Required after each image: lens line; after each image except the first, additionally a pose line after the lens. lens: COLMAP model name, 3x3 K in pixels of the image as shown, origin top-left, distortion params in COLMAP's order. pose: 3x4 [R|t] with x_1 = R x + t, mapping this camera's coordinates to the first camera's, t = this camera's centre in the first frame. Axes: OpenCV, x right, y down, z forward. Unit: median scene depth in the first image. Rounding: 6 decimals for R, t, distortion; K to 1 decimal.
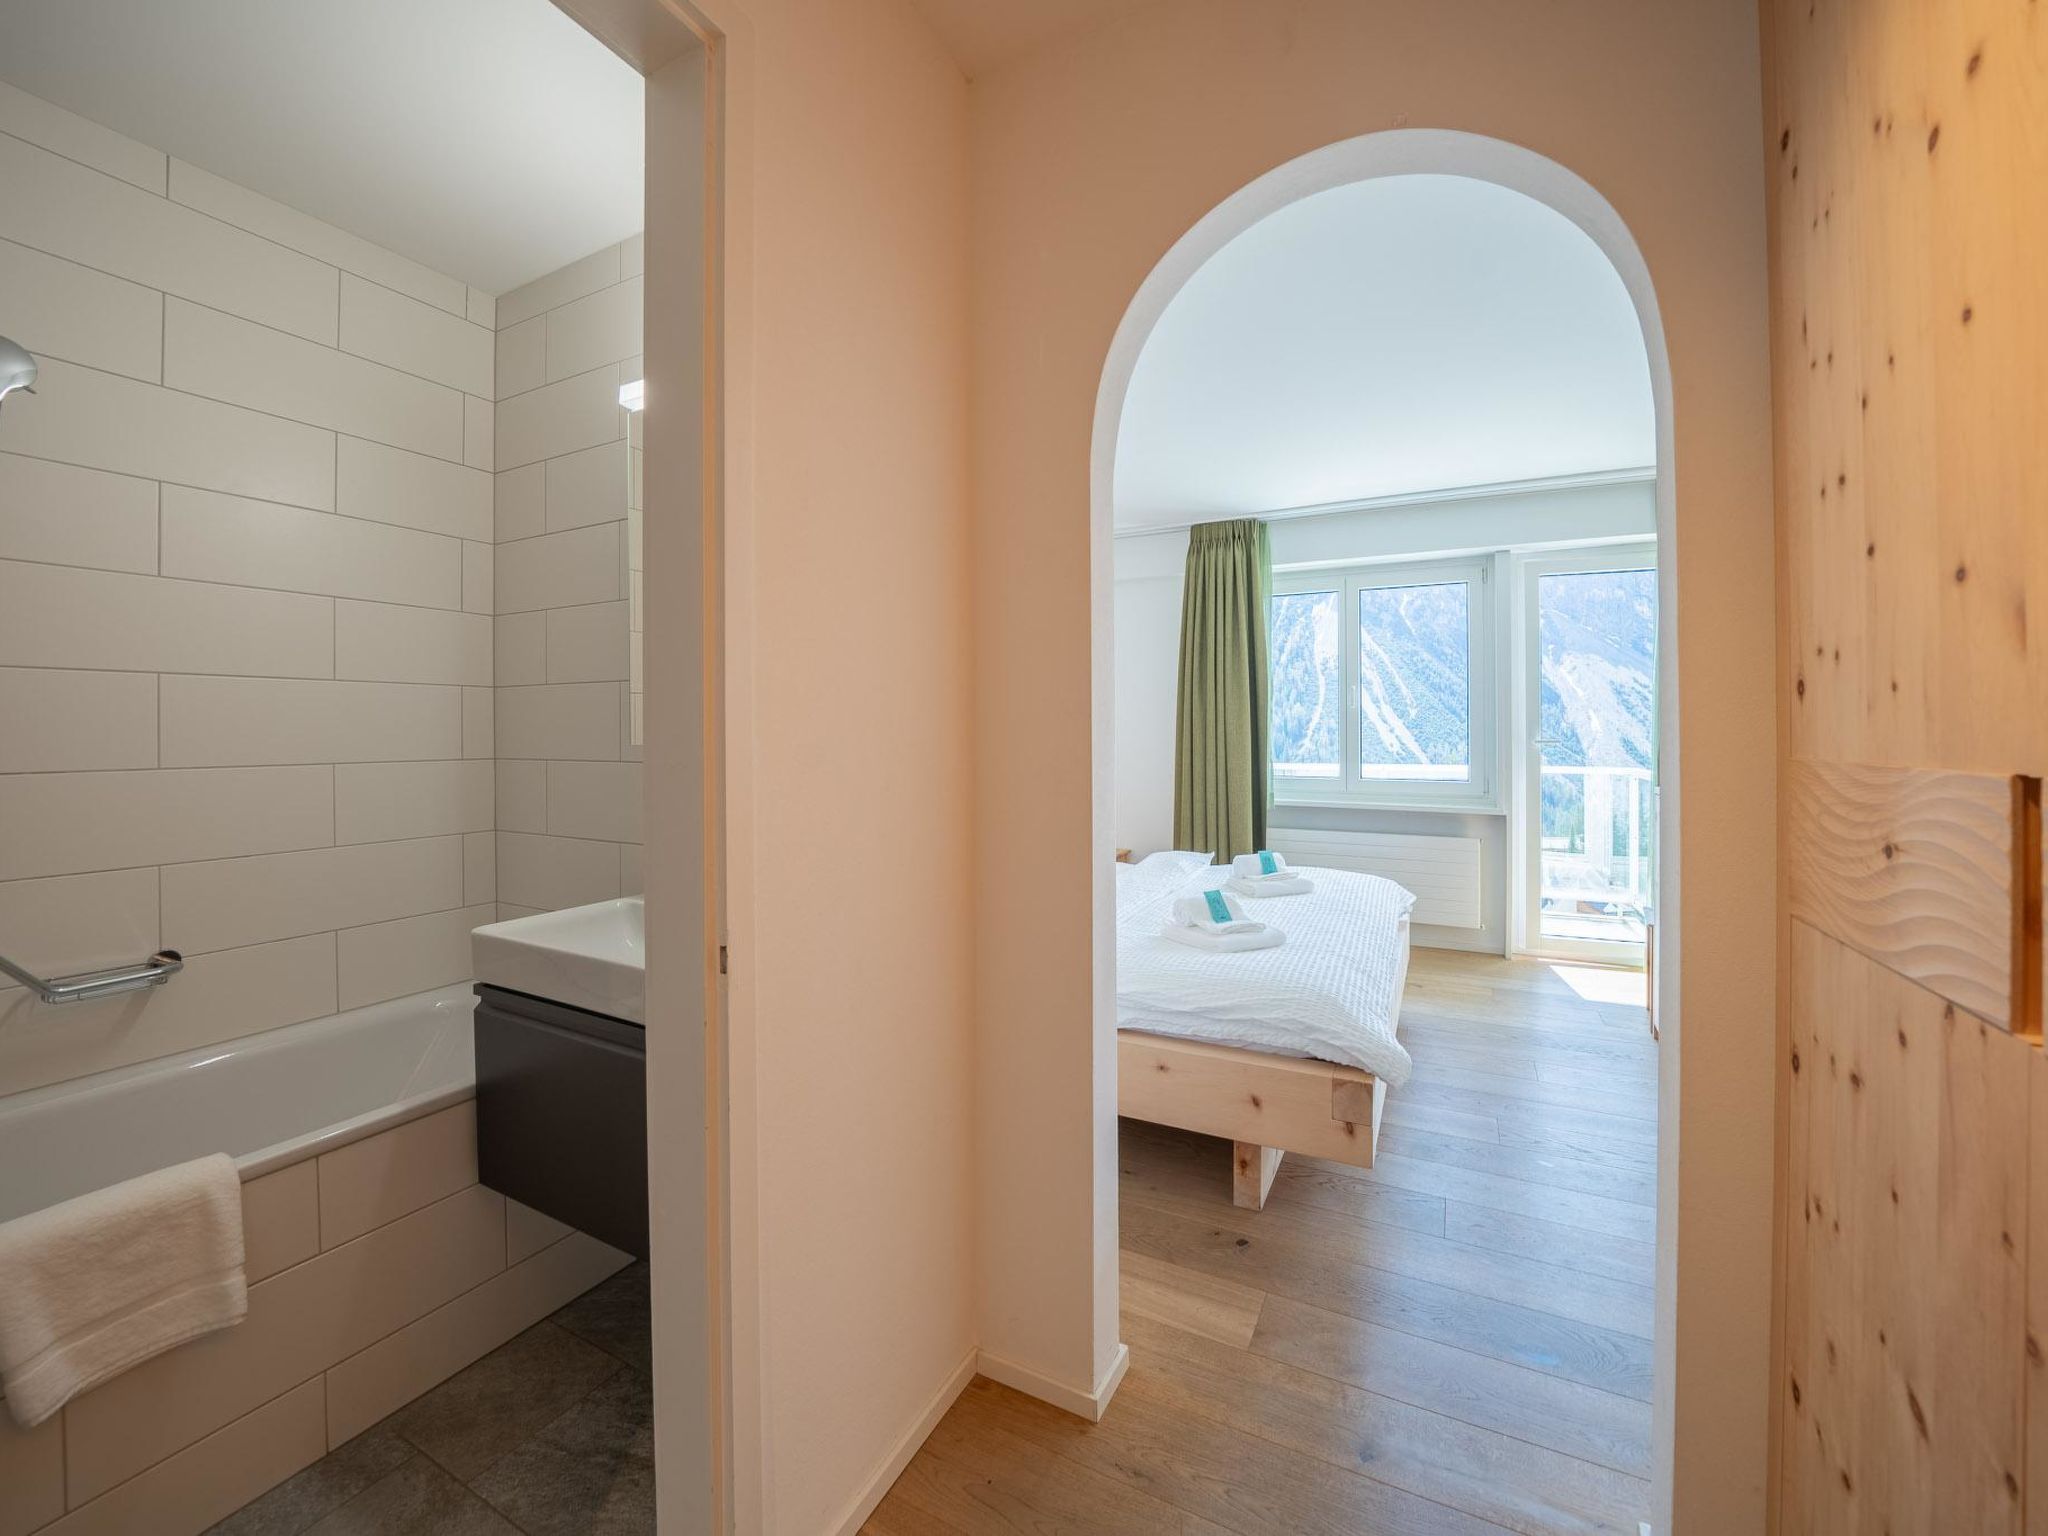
lens RADIAL K [[825.6, 0, 1013.1], [0, 825.6, 726.8], [0, 0, 1]] dist [-0.021614, 0.000306]
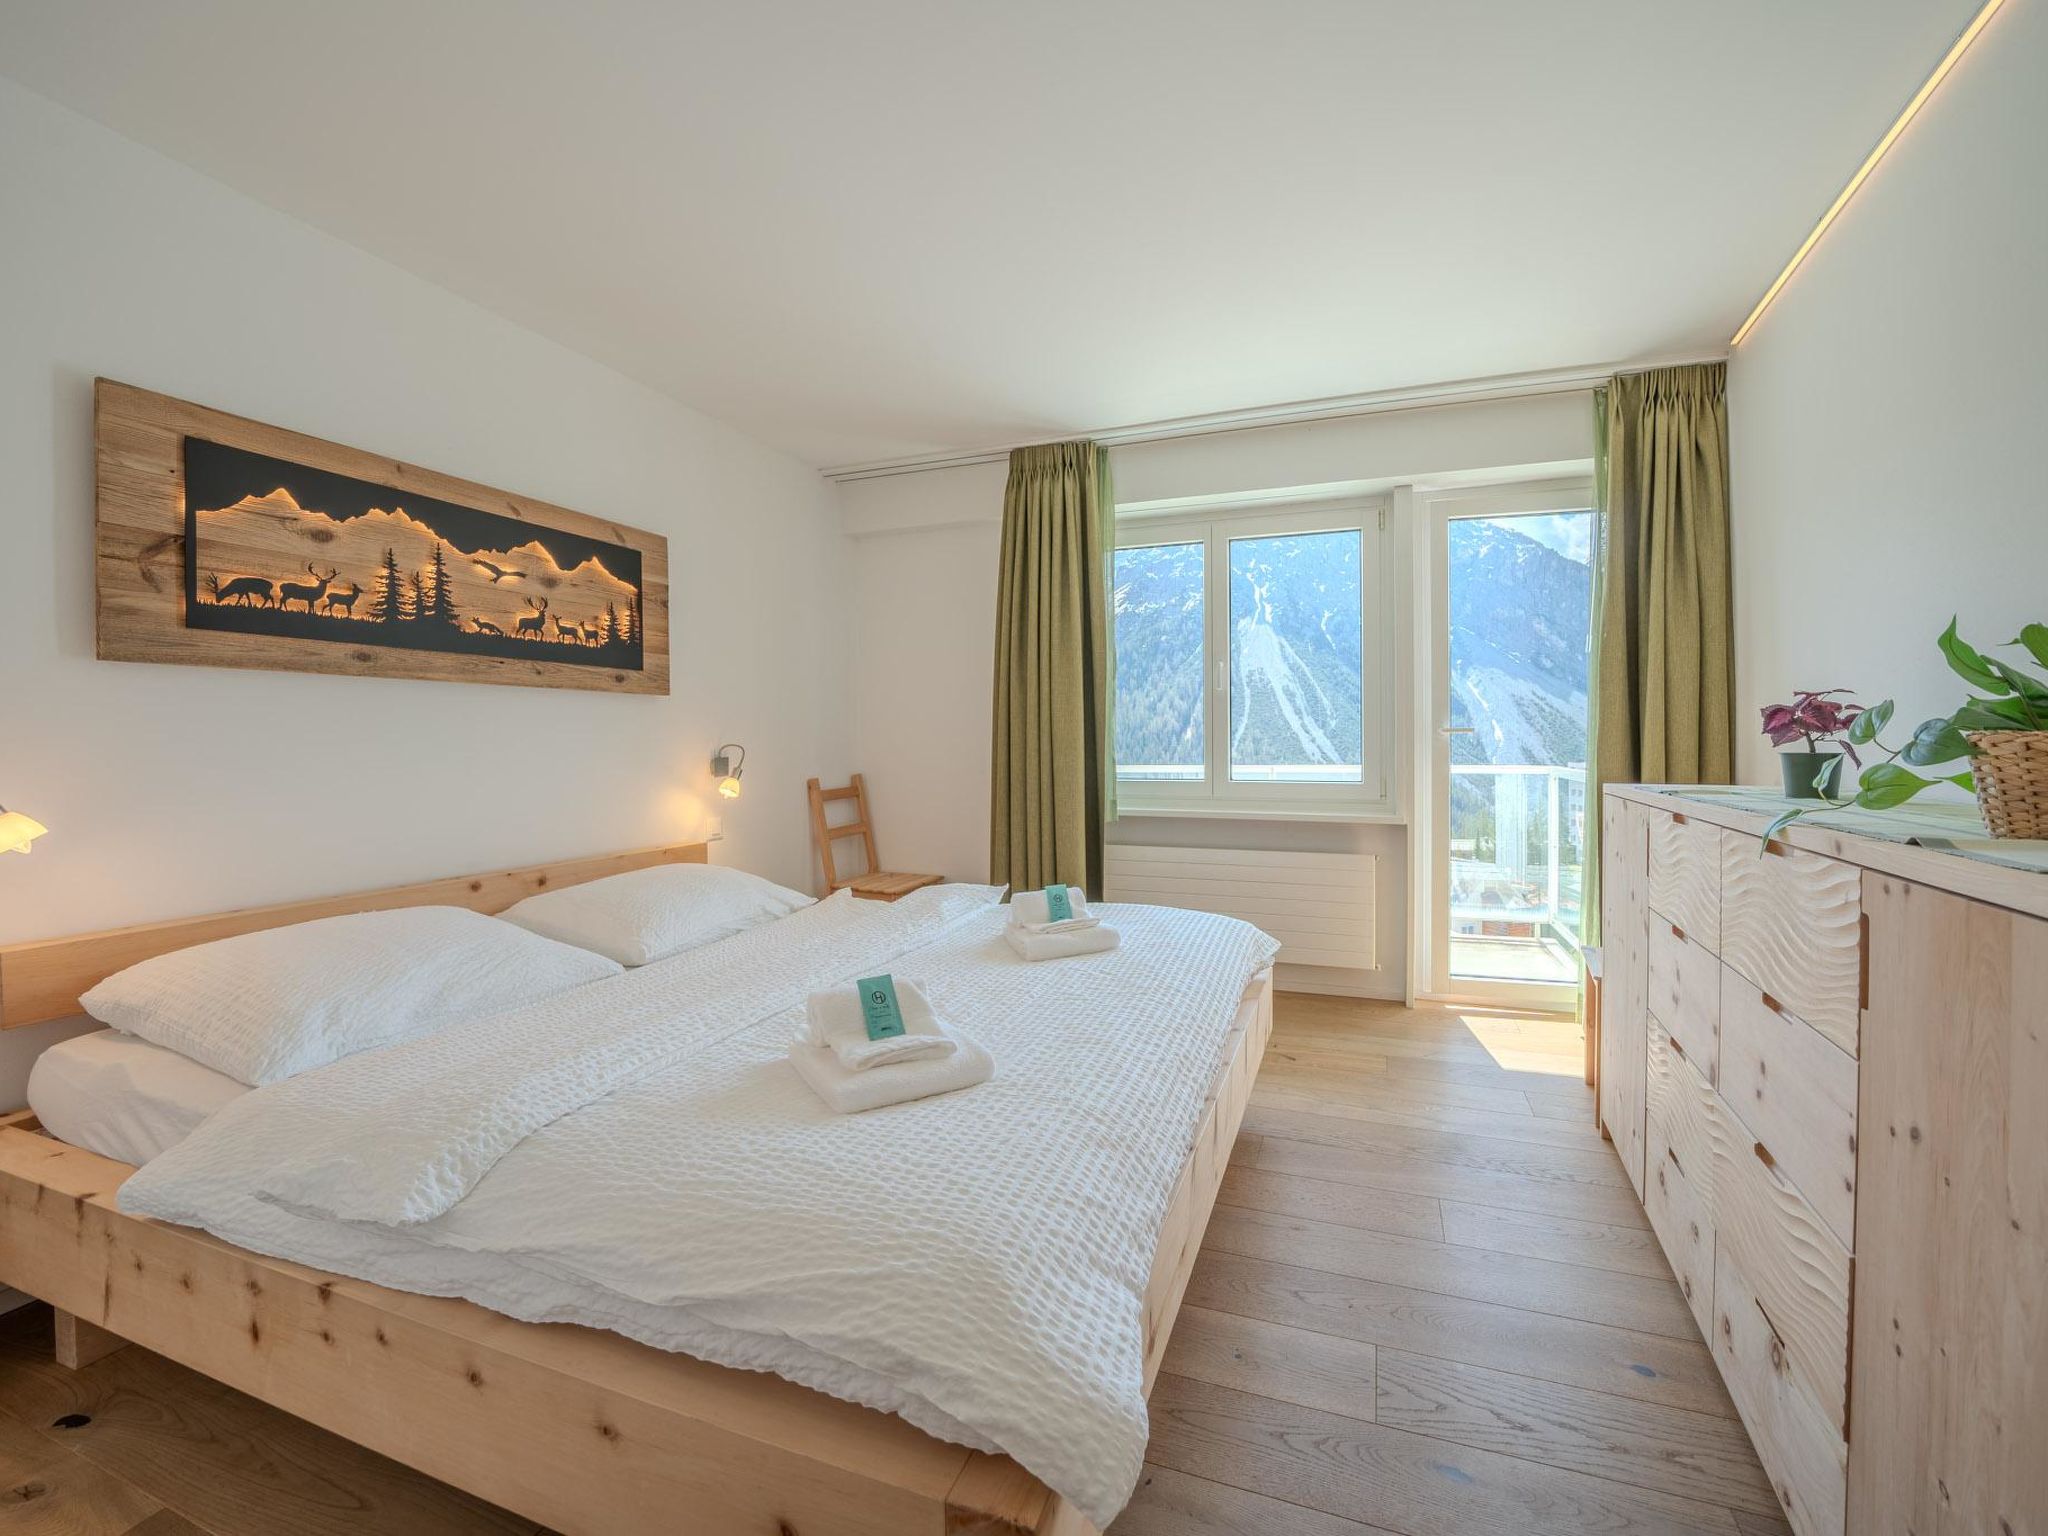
lens RADIAL K [[825.6, 0, 1028.5], [0, 825.6, 729.8], [0, 0, 1]] dist [-0.021614, 0.000306]
pose [[0.995140, 0.001164, 0.098468, 0.161820], [-0.000275, 0.999959, -0.009039, 0.022017], [-0.098474, 0.008968, 0.995099, 0.247684]]
